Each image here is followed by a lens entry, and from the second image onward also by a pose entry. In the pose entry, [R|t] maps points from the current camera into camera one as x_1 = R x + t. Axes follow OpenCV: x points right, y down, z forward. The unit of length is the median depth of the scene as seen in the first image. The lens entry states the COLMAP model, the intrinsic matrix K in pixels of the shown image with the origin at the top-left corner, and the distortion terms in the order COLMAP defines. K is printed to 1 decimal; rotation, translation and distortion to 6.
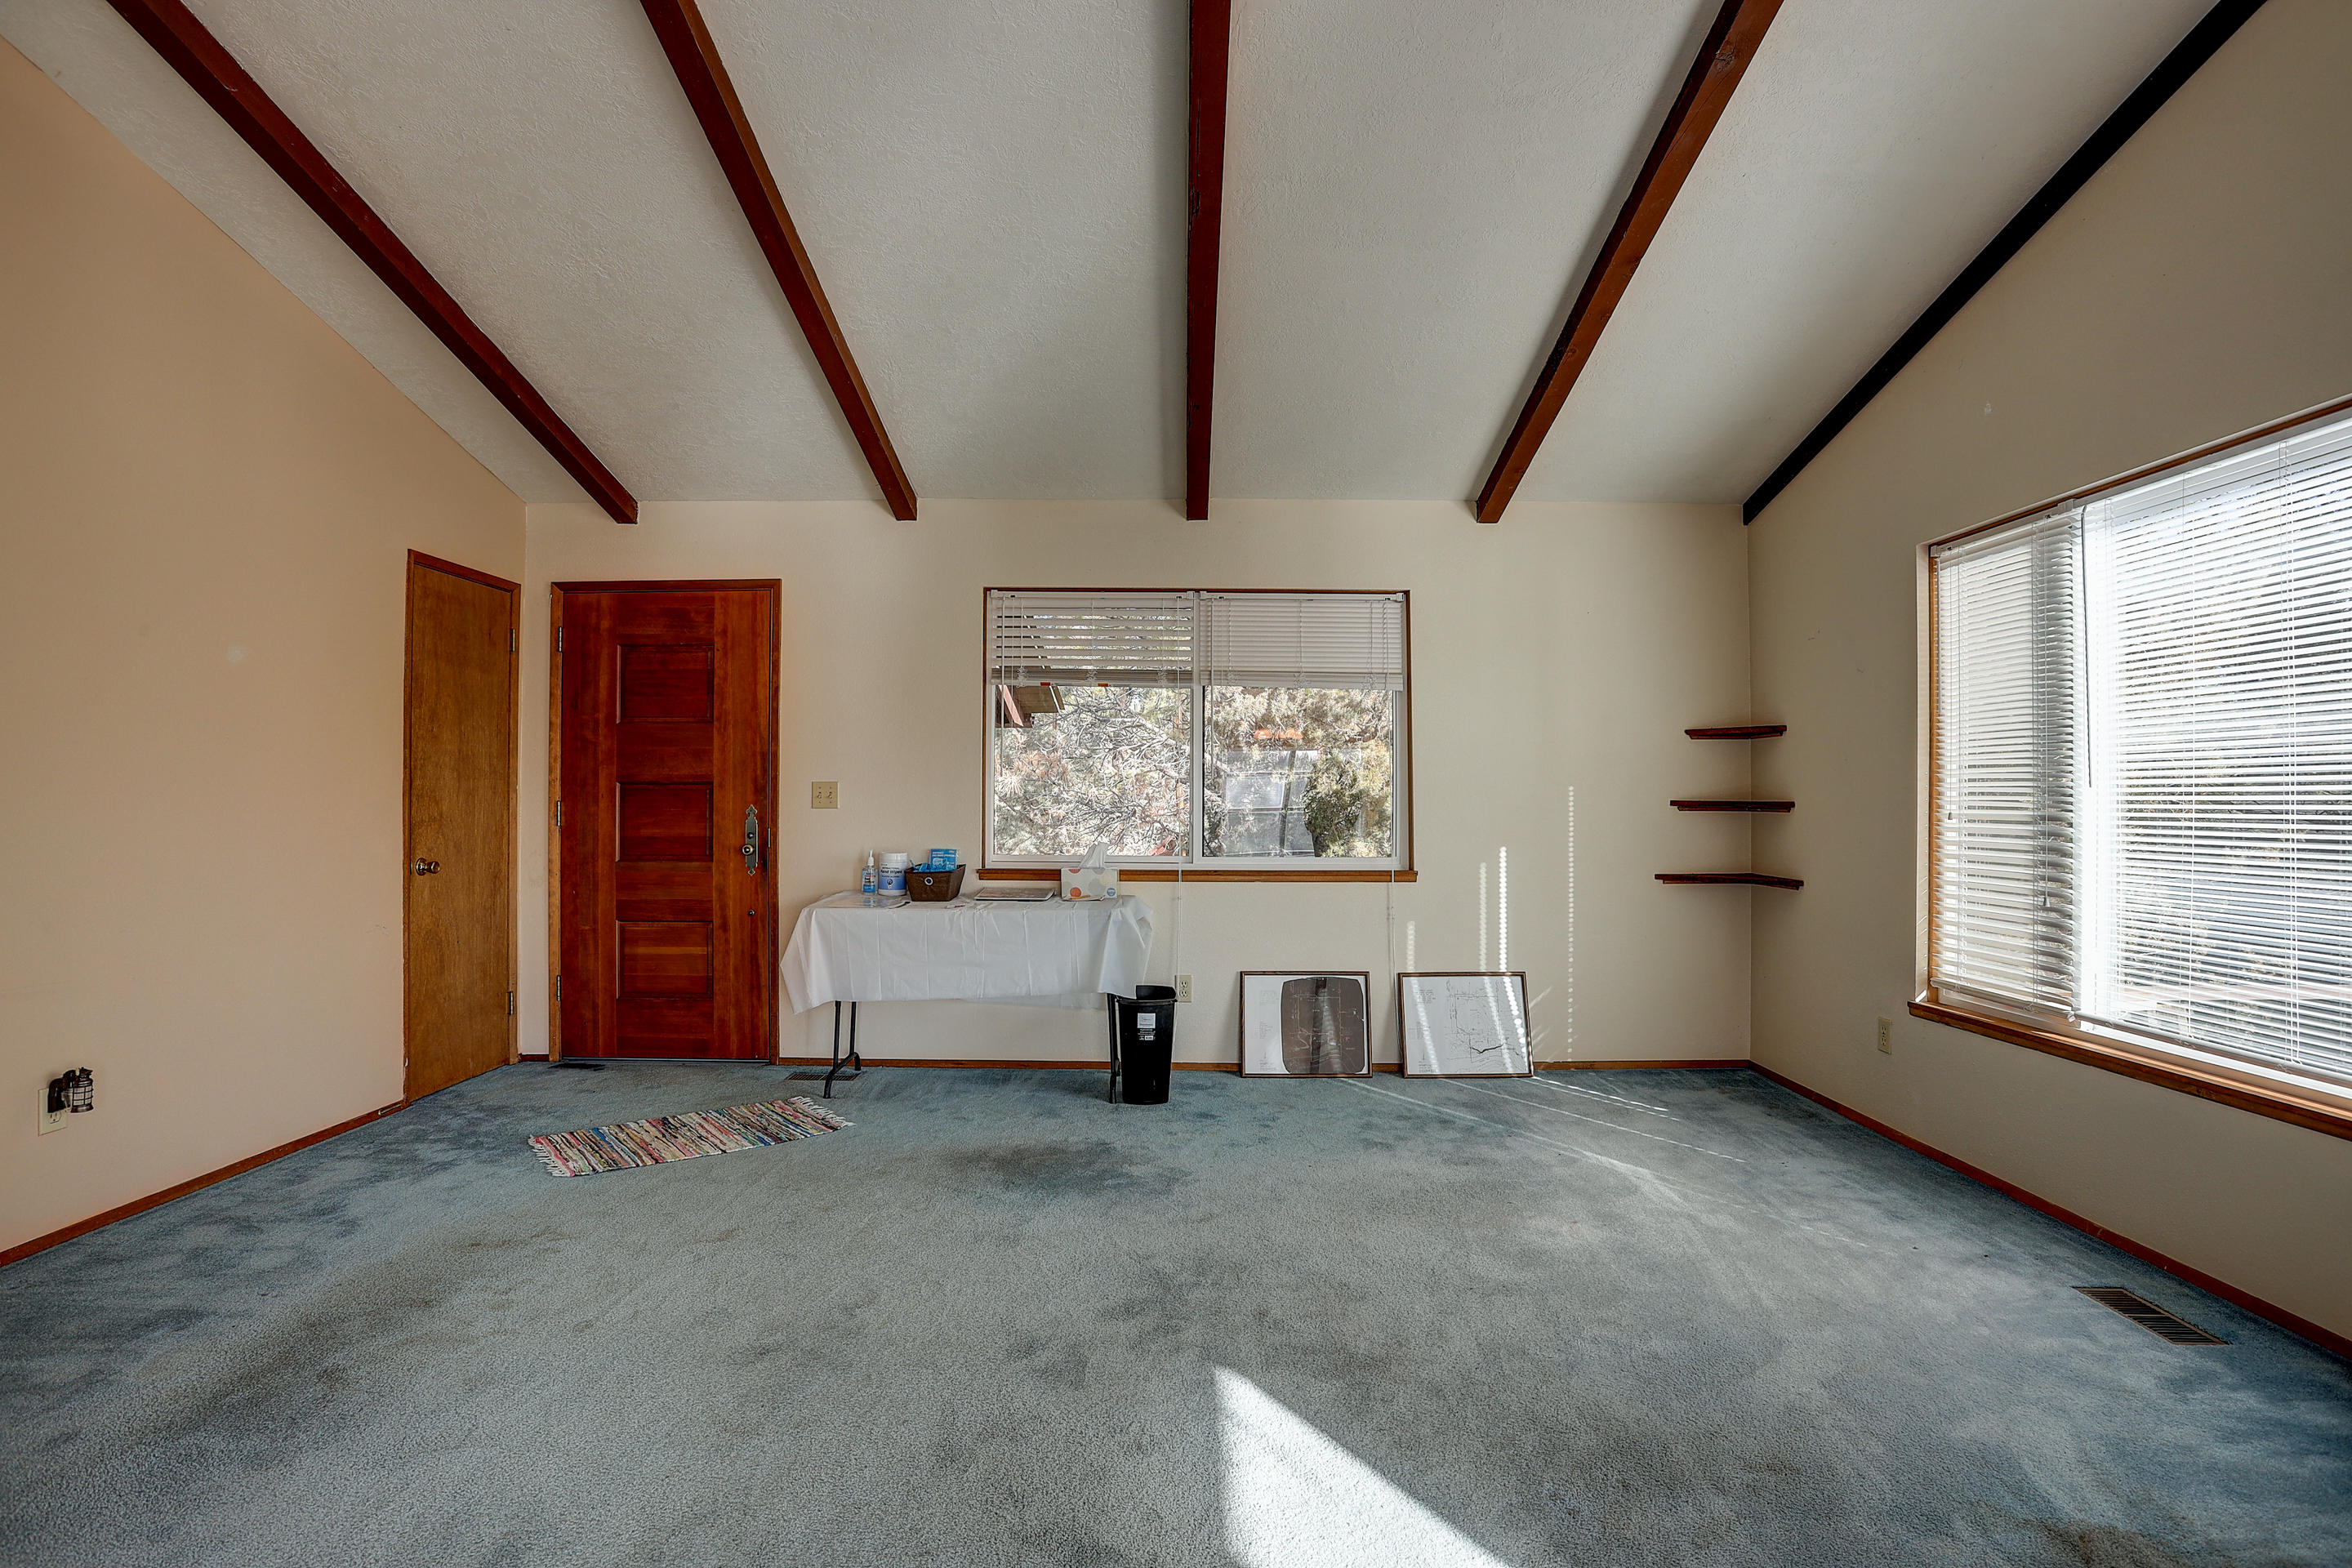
lens RADIAL K [[1156.8, 0, 1188.2], [0, 1156.8, 786.0], [0, 0, 1]] dist [-0.064522, 0.025994]
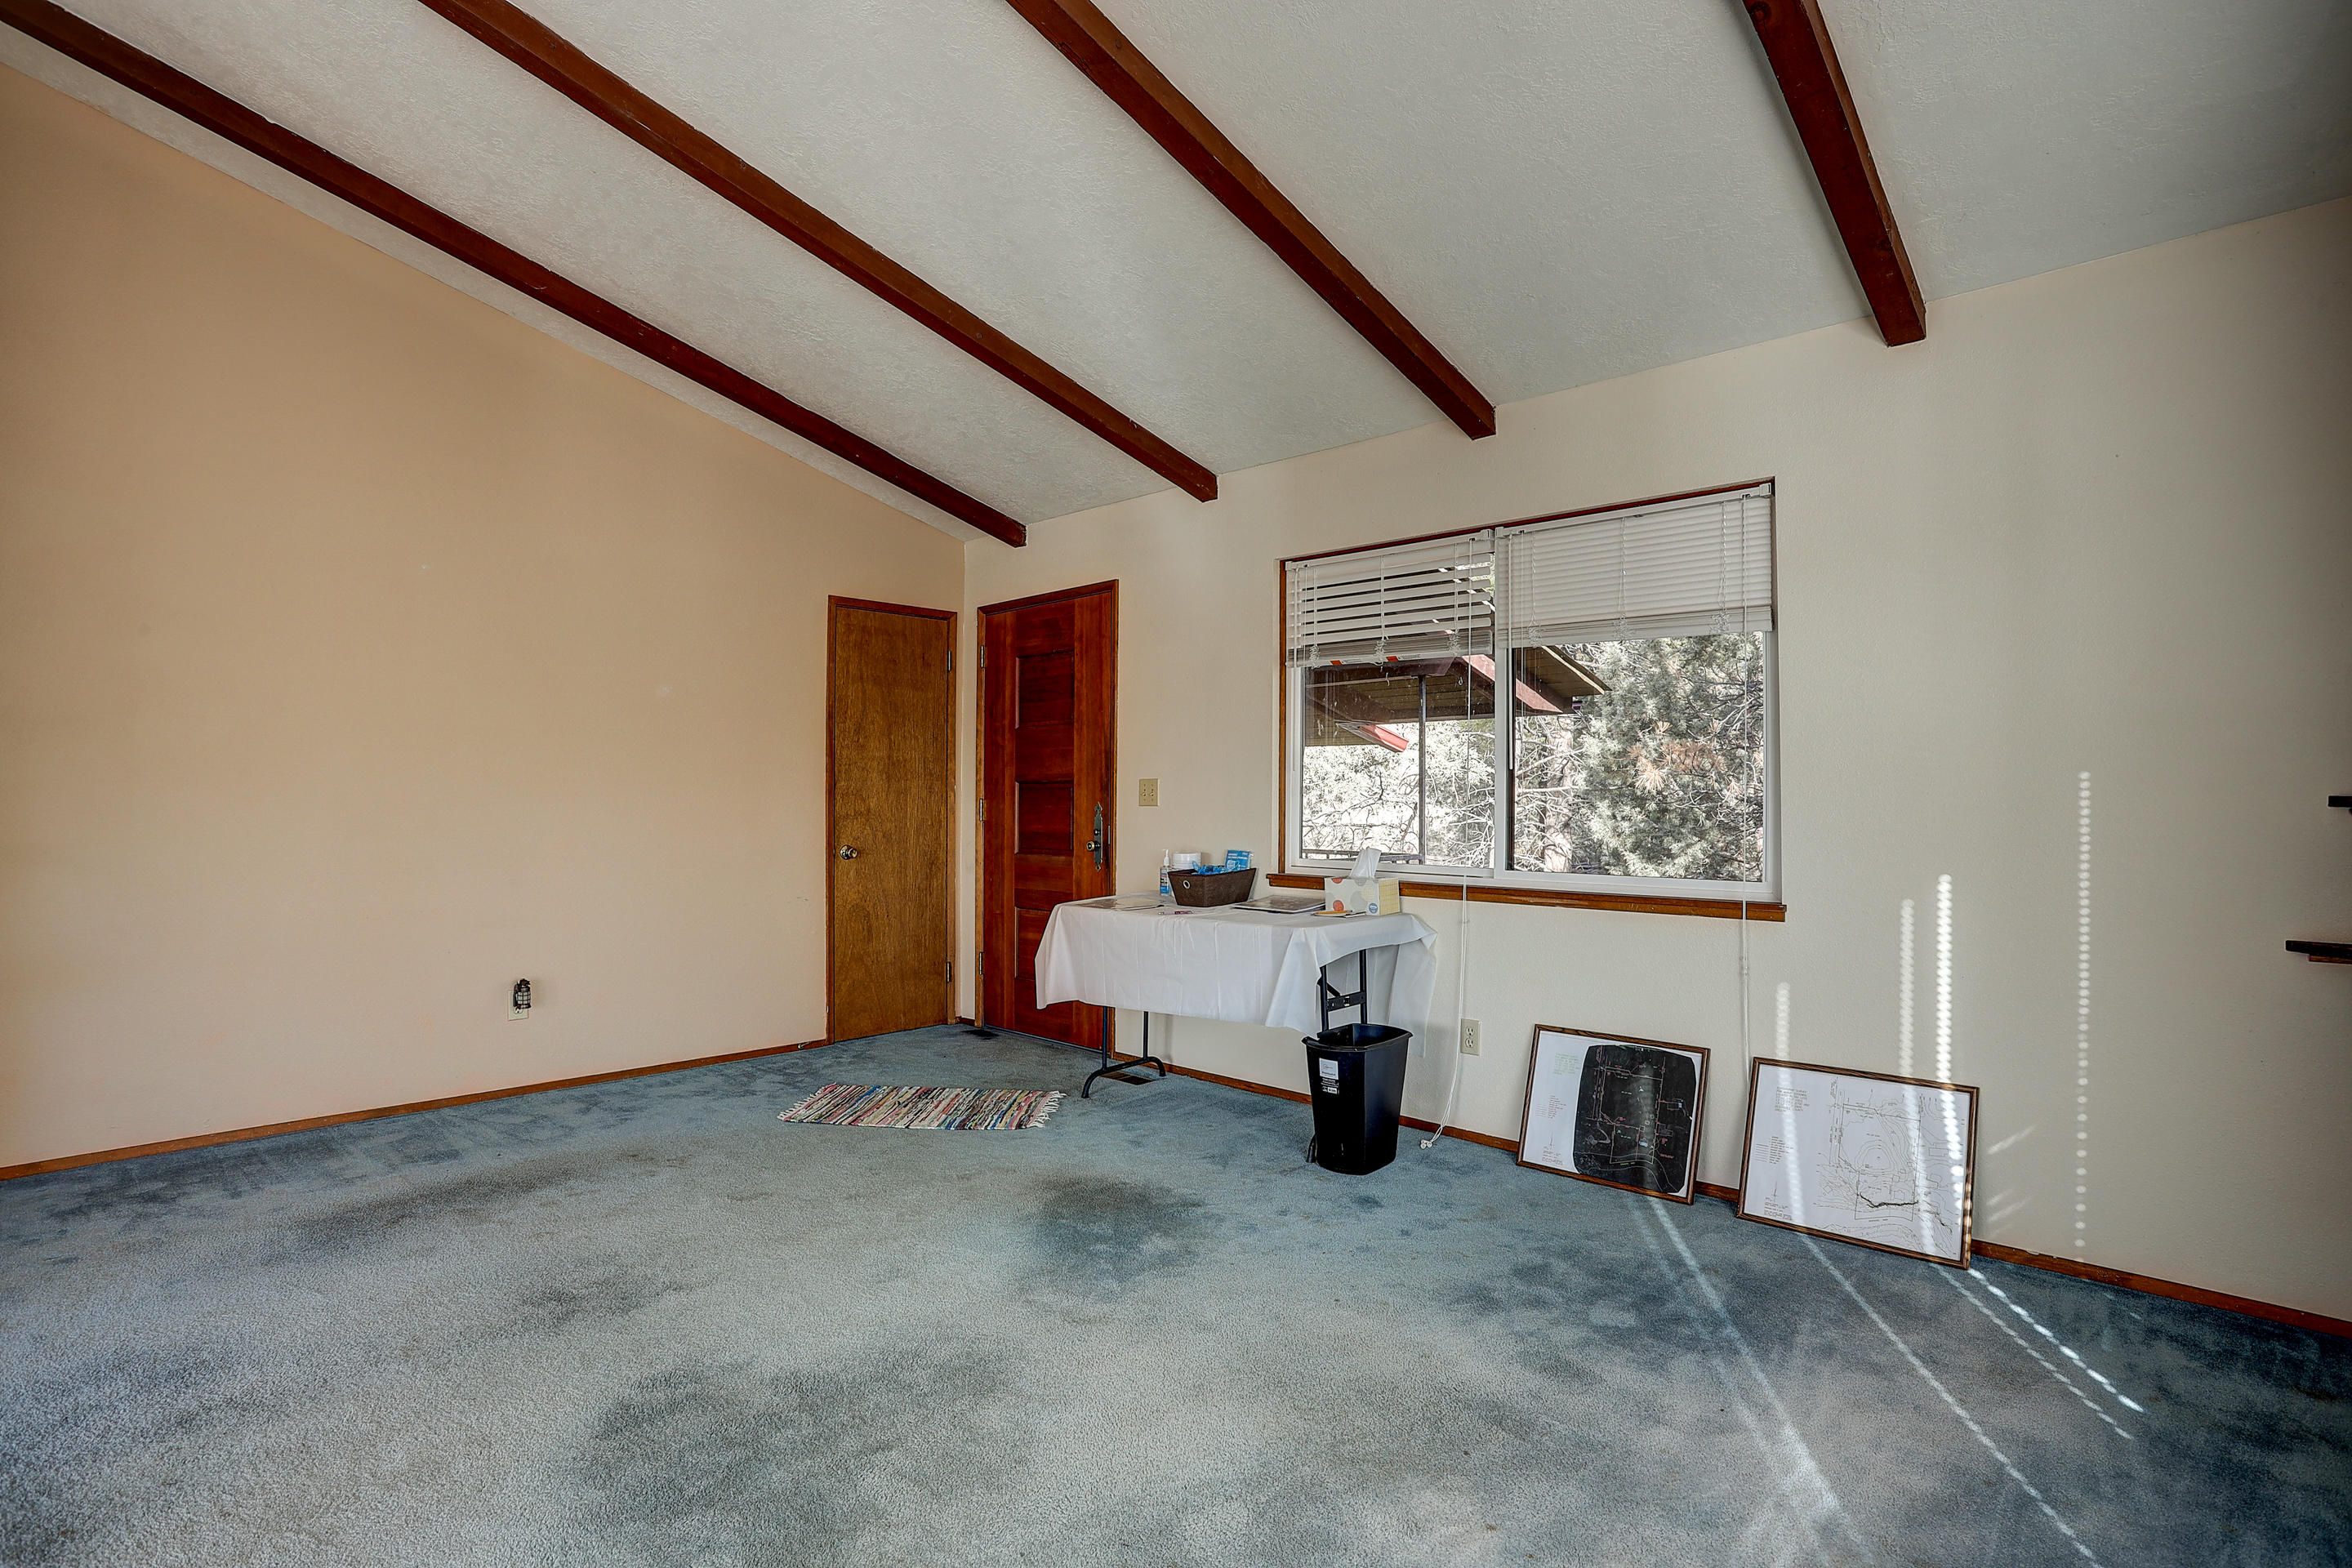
lens RADIAL K [[1156.8, 0, 1180.2], [0, 1156.8, 784.5], [0, 0, 1]] dist [-0.064522, 0.025994]
pose [[0.724516, -0.008577, -0.689204, 0.404214], [0.009064, 0.999955, -0.002916, 0.004364], [0.689198, -0.004134, 0.724561, 0.308692]]
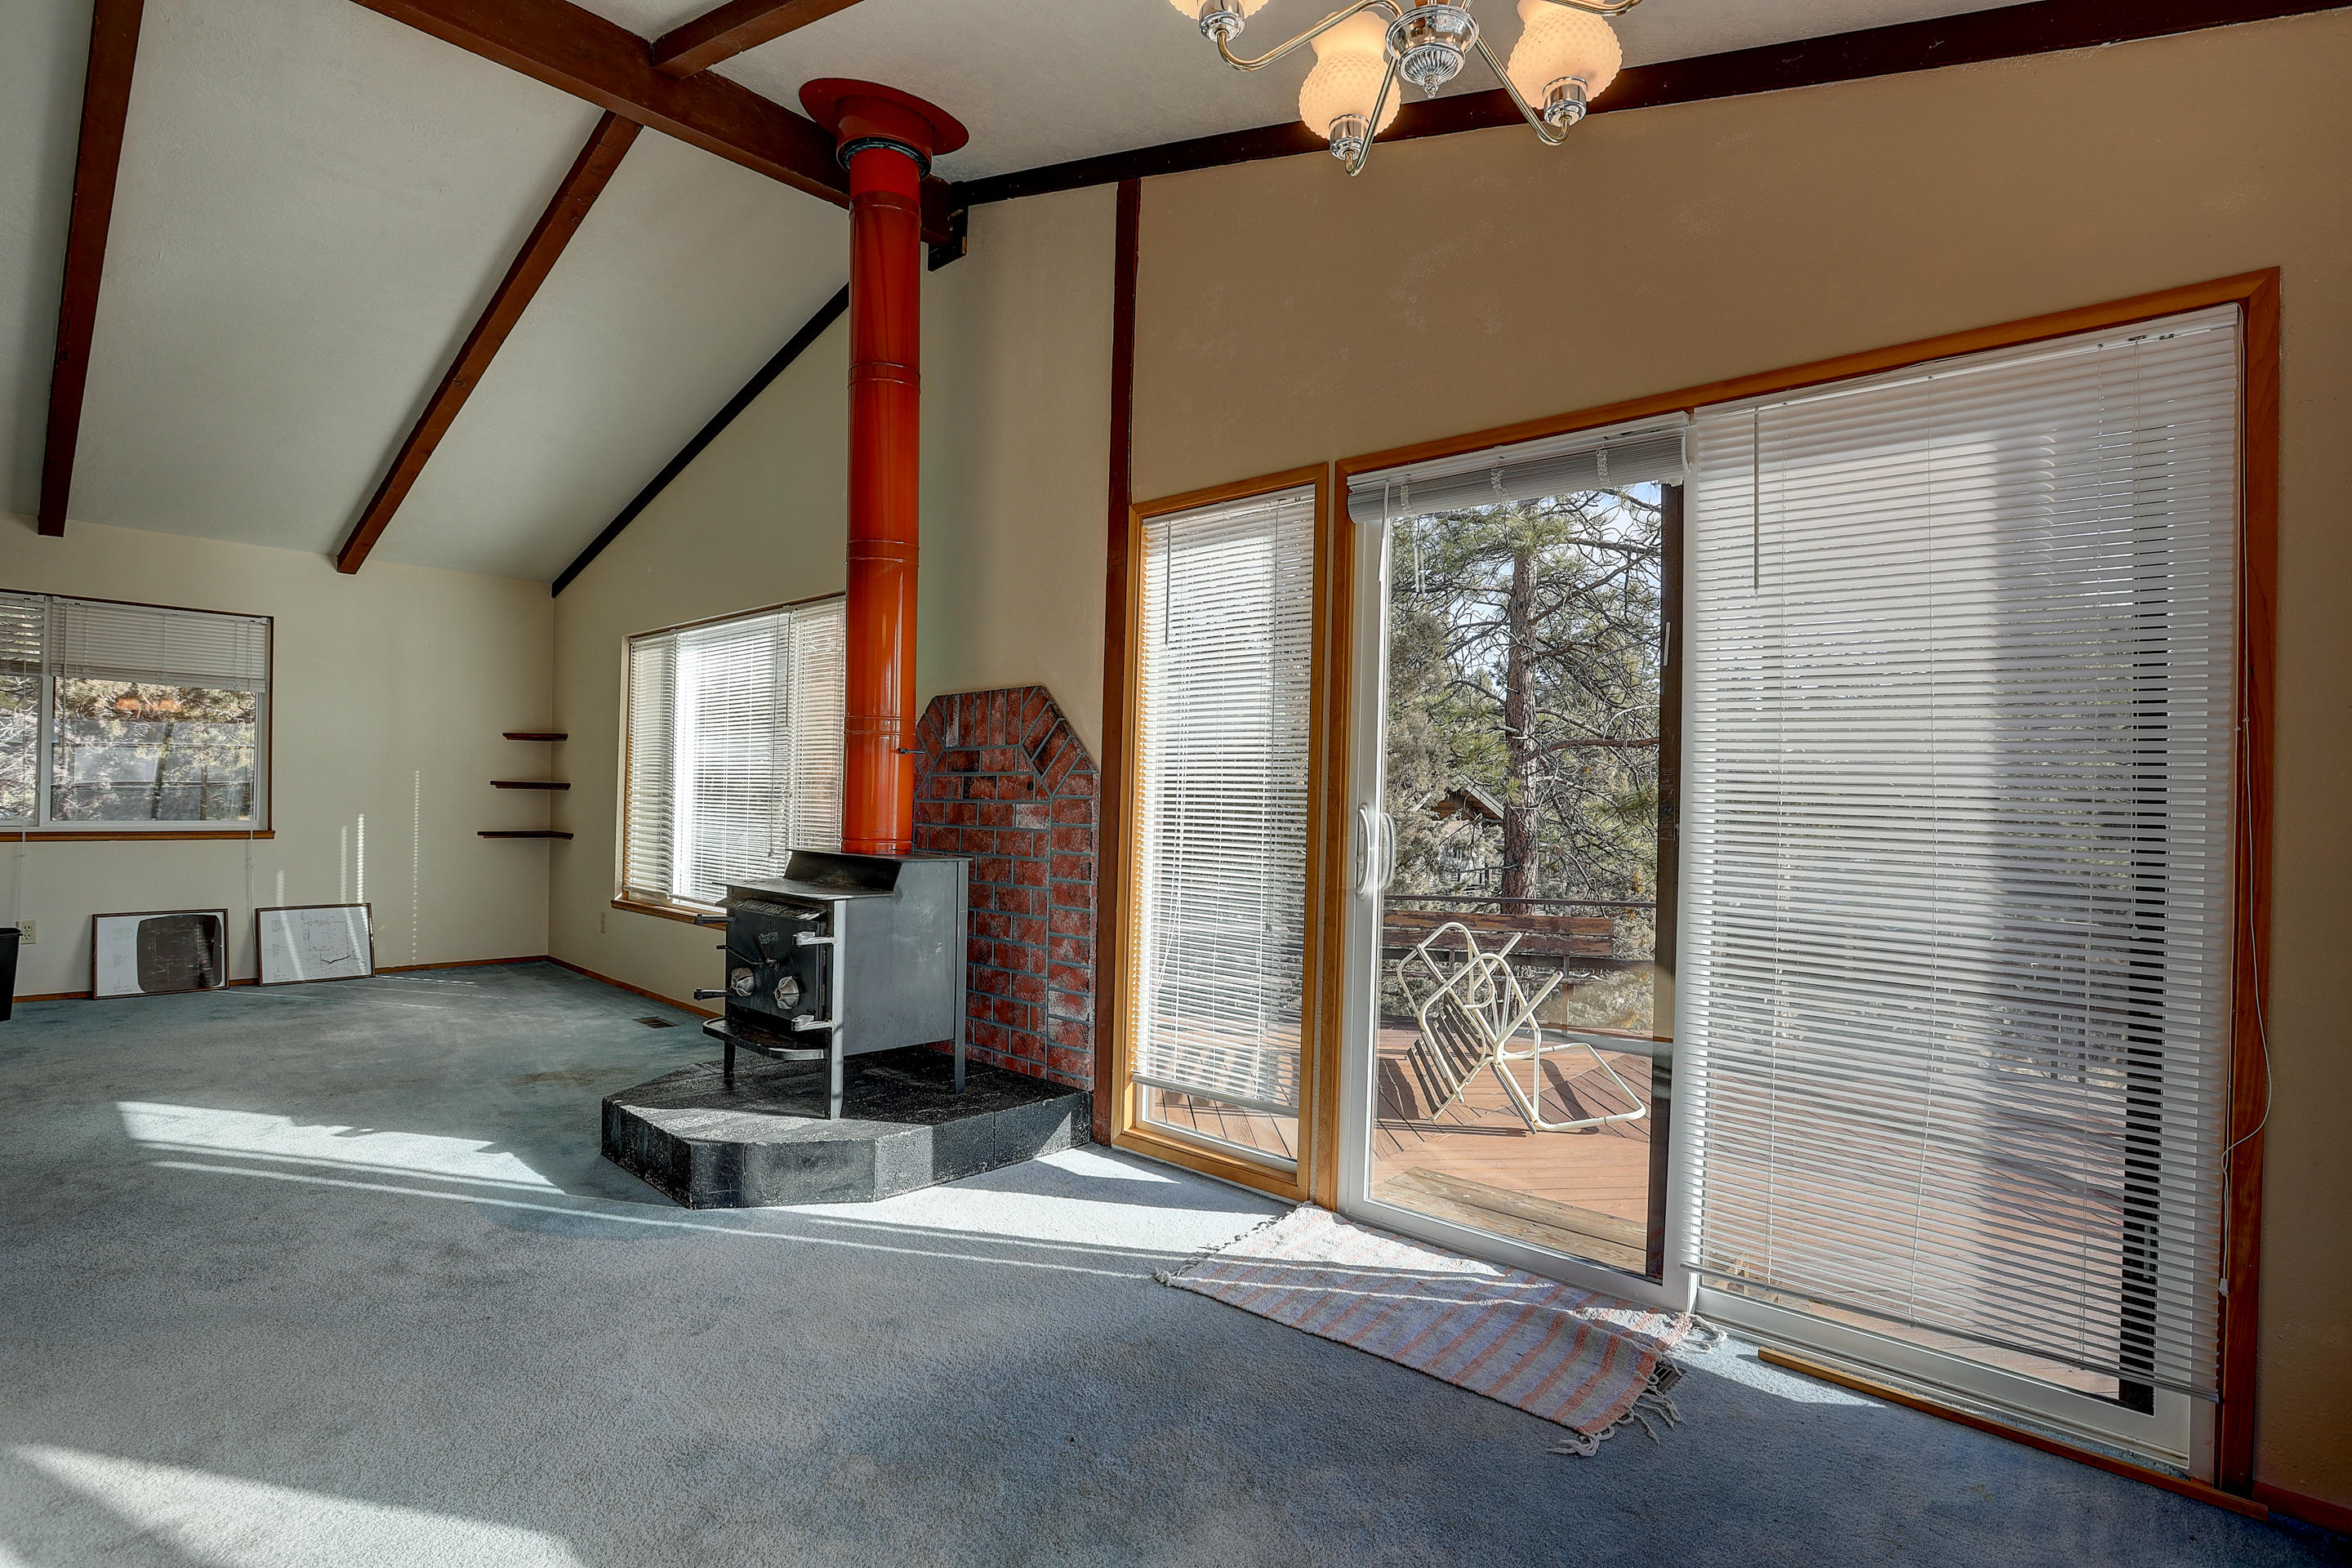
lens RADIAL K [[1156.8, 0, 1197.1], [0, 1156.8, 791.1], [0, 0, 1]] dist [-0.064522, 0.025994]
pose [[0.677419, 0.012036, 0.735499, -0.031182], [-0.026464, 0.999618, 0.008015, -0.010245], [-0.735121, -0.024894, 0.677479, -0.661262]]
